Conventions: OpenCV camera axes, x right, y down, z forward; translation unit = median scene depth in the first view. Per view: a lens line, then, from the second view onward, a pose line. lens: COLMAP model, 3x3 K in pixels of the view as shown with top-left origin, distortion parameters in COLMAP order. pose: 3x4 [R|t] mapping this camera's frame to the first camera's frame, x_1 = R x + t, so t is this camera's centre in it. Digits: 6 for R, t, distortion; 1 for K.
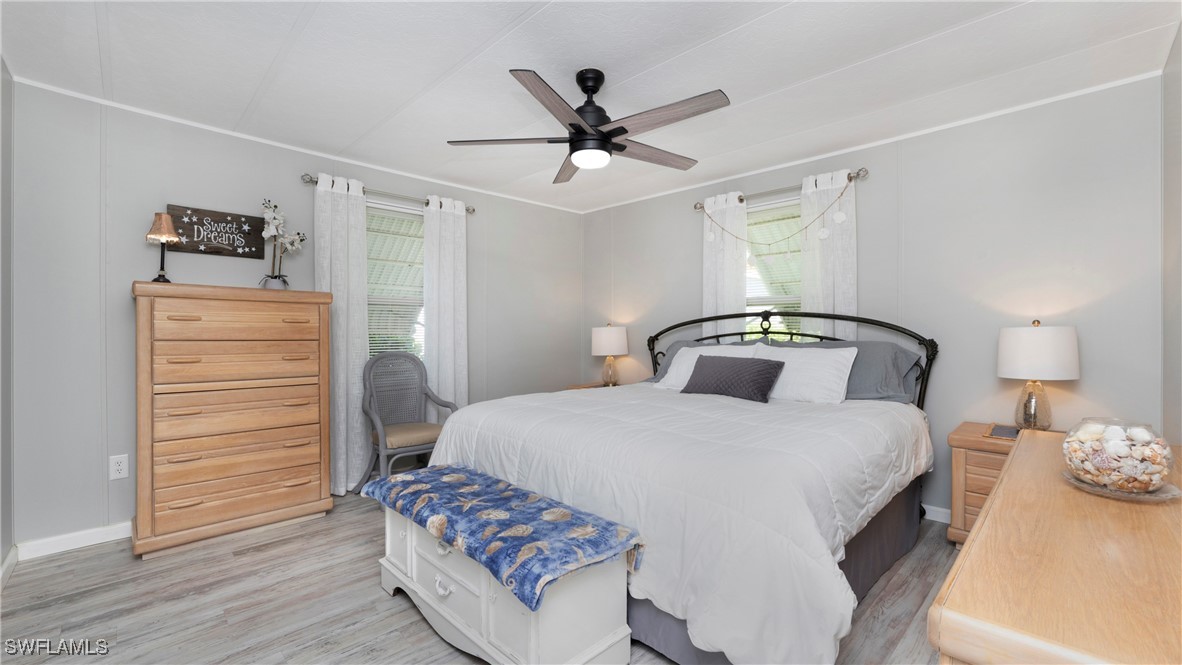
lens RADIAL K [[478.8, 0, 589.8], [0, 478.8, 335.8], [0, 0, 1]] dist [-0.021474, -0.000113]
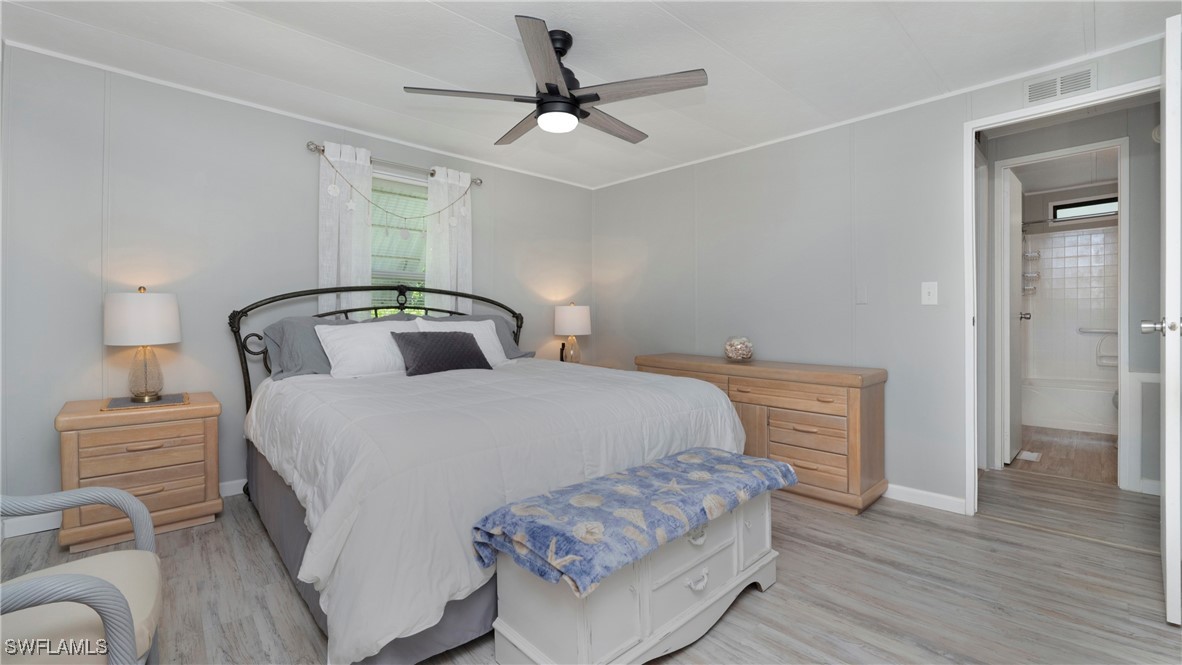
lens RADIAL K [[503.2, 0, 575.9], [0, 503.2, 308.7], [0, 0, 1]] dist [-0.032822, 0.000343]
pose [[0.038302, 0.010703, 0.999209, -0.697172], [0.005858, 0.999923, -0.010935, 0.009604], [-0.999249, 0.006272, 0.038237, 0.652956]]
